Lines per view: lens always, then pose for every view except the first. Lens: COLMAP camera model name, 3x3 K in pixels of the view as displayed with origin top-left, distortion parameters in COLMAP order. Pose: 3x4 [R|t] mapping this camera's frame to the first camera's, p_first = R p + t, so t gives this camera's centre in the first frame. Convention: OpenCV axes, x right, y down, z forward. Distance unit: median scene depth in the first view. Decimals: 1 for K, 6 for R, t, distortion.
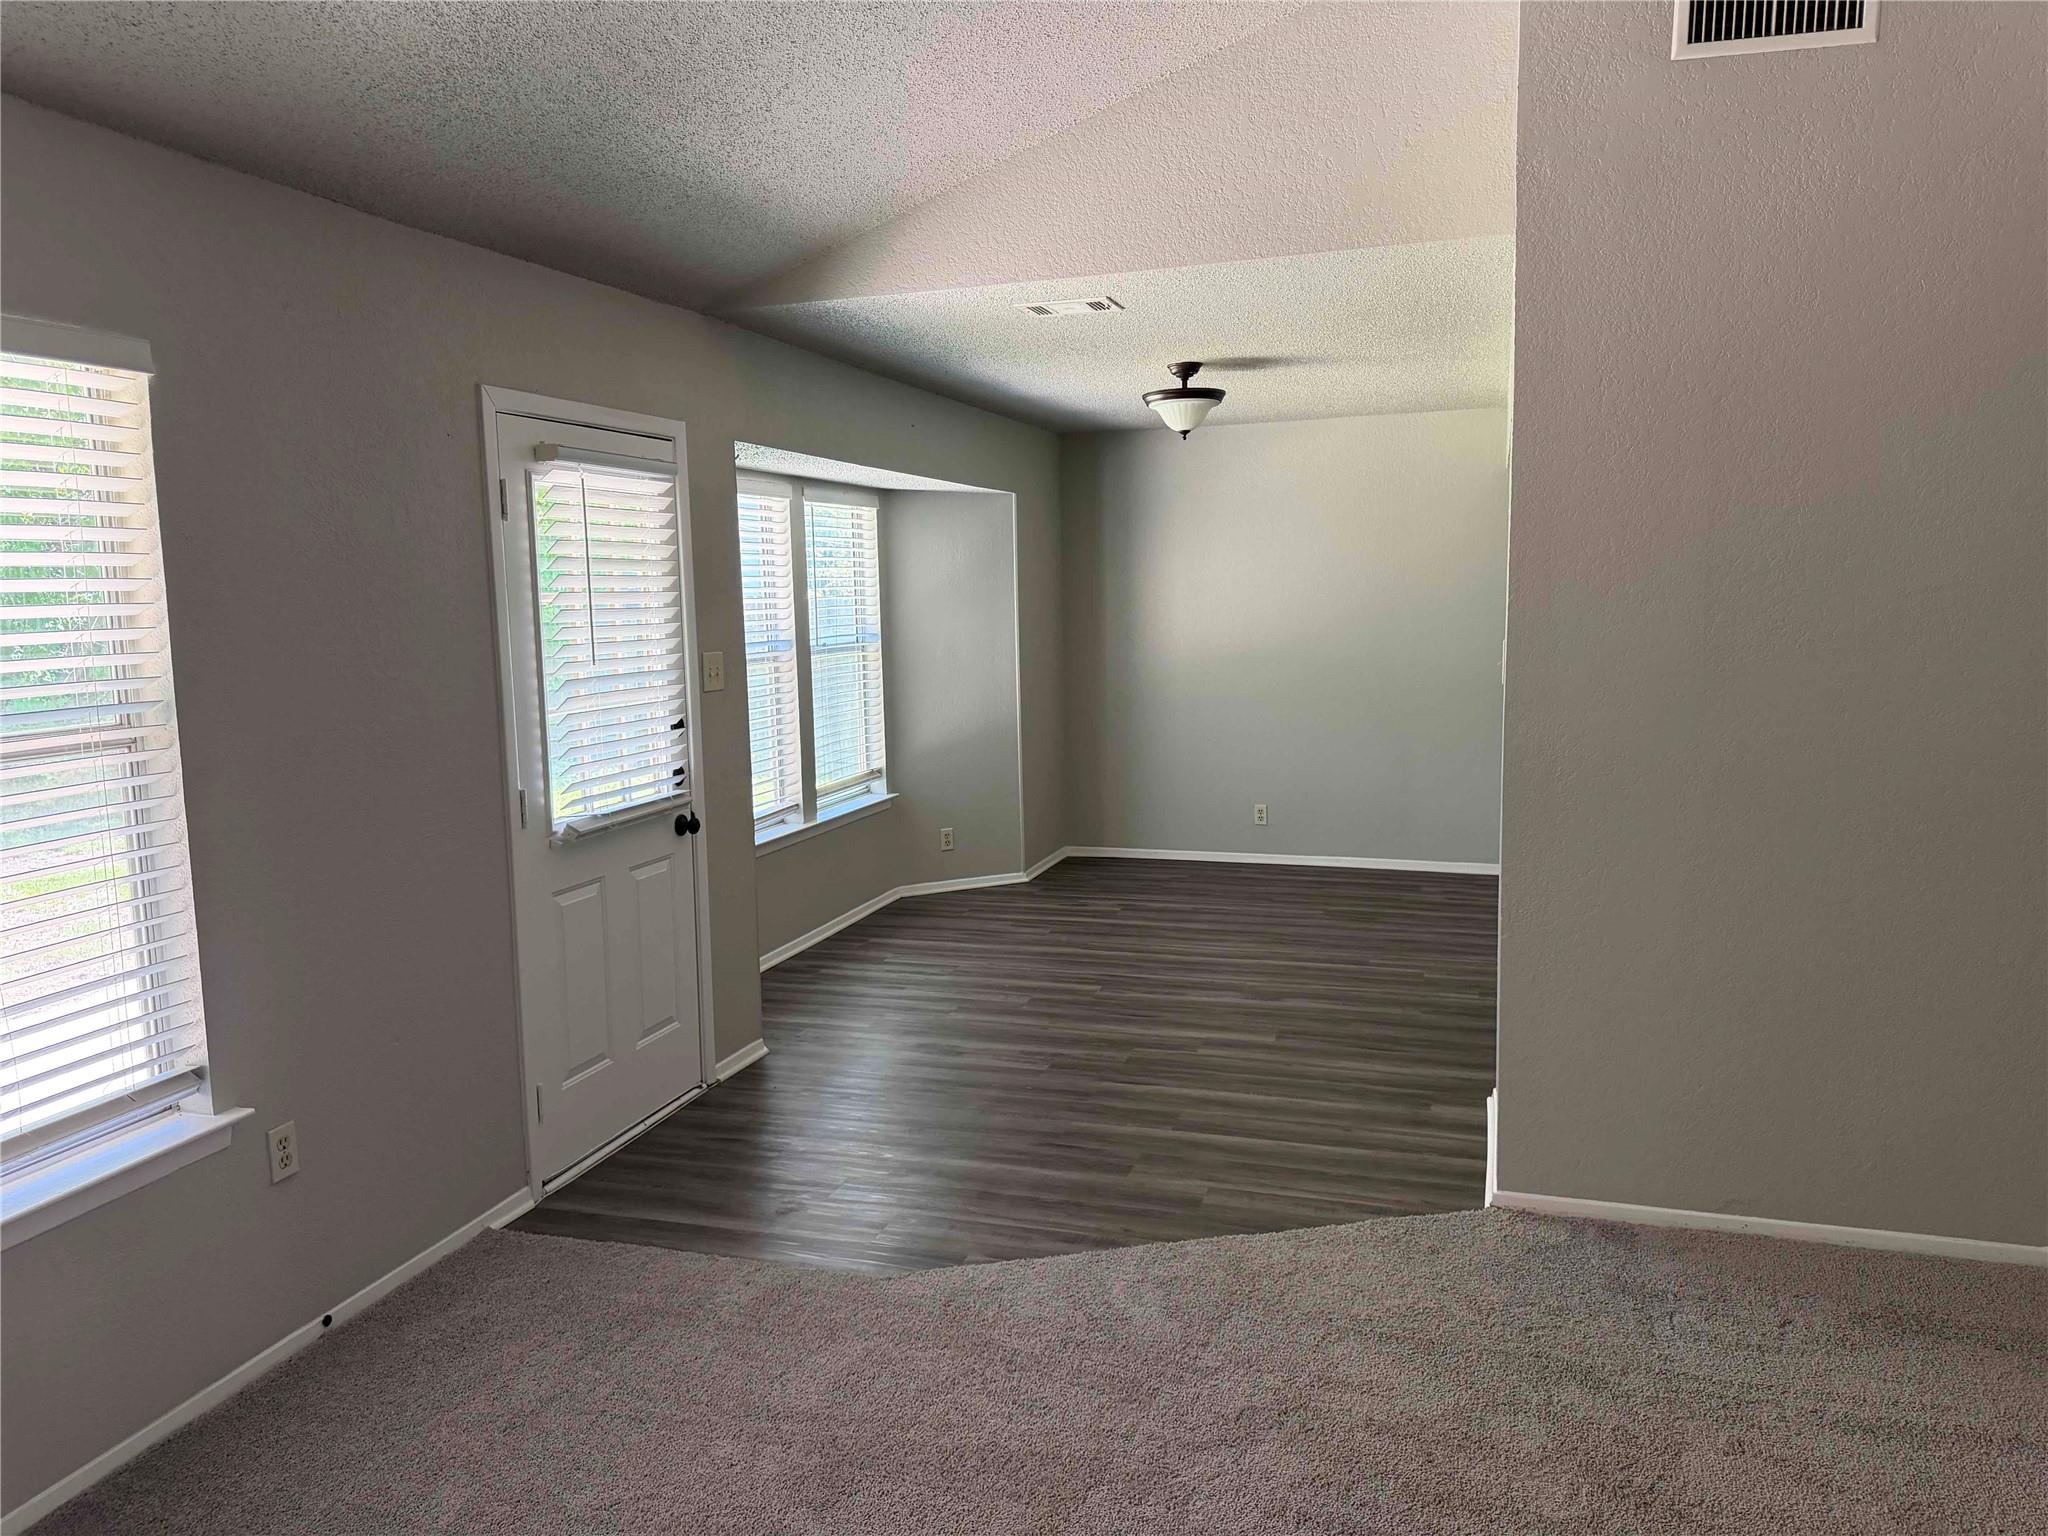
lens RADIAL K [[1443.7, 0, 1024.0], [0, 1443.7, 768.0], [0, 0, 1]] dist [0.005802, 0.001853]
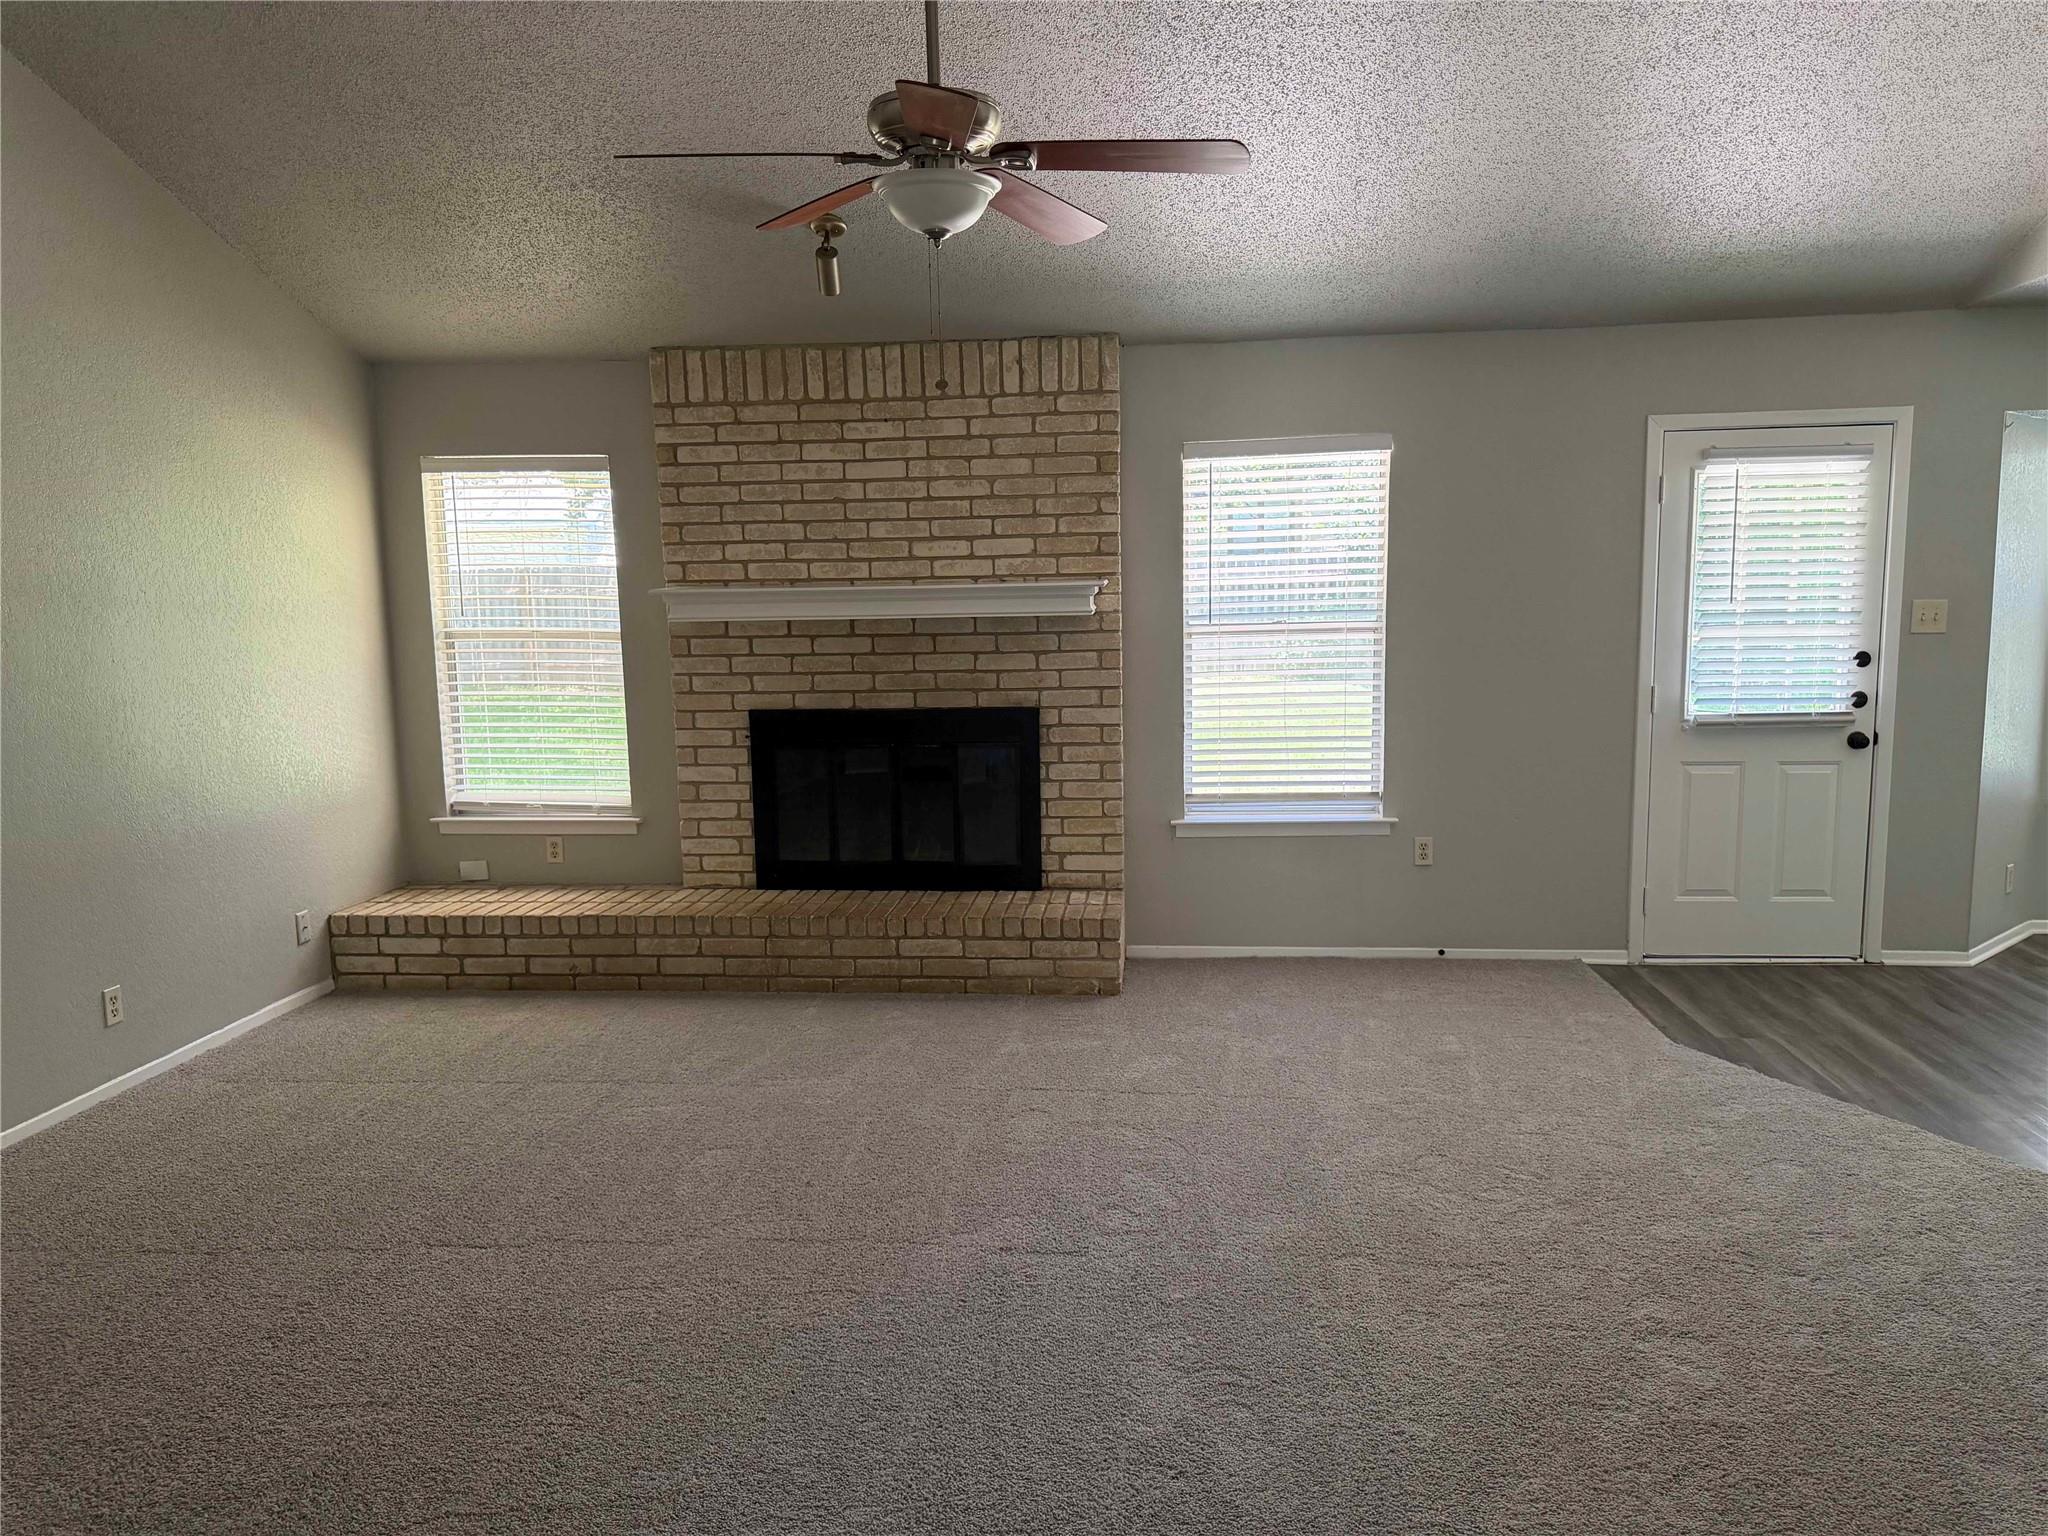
lens RADIAL K [[1443.7, 0, 1024.0], [0, 1443.7, 768.0], [0, 0, 1]] dist [0.005802, 0.001853]
pose [[0.212980, 0.145042, -0.966231, 0.944335], [-0.105524, 0.986550, 0.124832, -0.018772], [0.971341, 0.075374, 0.225421, 0.043510]]
